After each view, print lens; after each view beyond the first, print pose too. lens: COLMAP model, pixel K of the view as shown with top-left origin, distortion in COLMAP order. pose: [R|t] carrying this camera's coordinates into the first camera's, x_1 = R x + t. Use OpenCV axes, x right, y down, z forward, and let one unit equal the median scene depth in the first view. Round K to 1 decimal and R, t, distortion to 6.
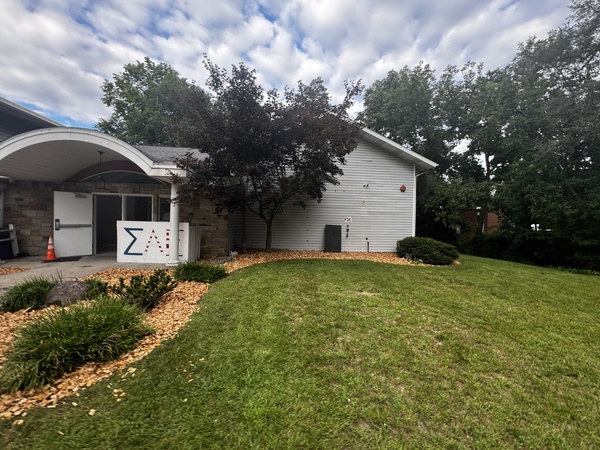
lens RADIAL K [[239.9, 0, 300.0], [0, 239.9, 225.0], [0, 0, 1]] dist [-0.002488, -0.000272]
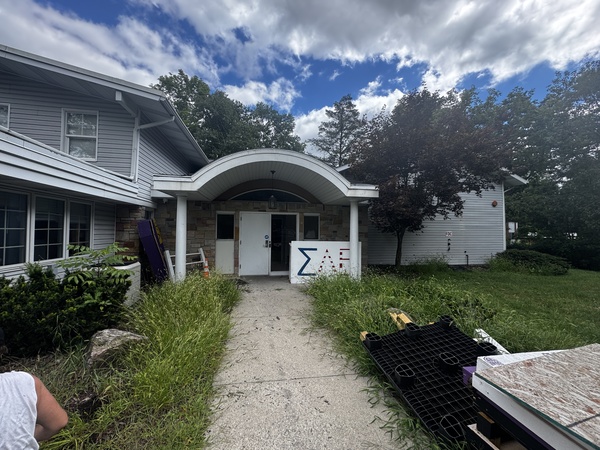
lens RADIAL K [[239.9, 0, 300.0], [0, 239.9, 225.0], [0, 0, 1]] dist [-0.002488, -0.000272]
pose [[0.997112, -0.011283, 0.075101, -0.705465], [0.014372, 0.999067, -0.040726, -0.037256], [-0.074572, 0.041688, 0.996344, 0.013888]]
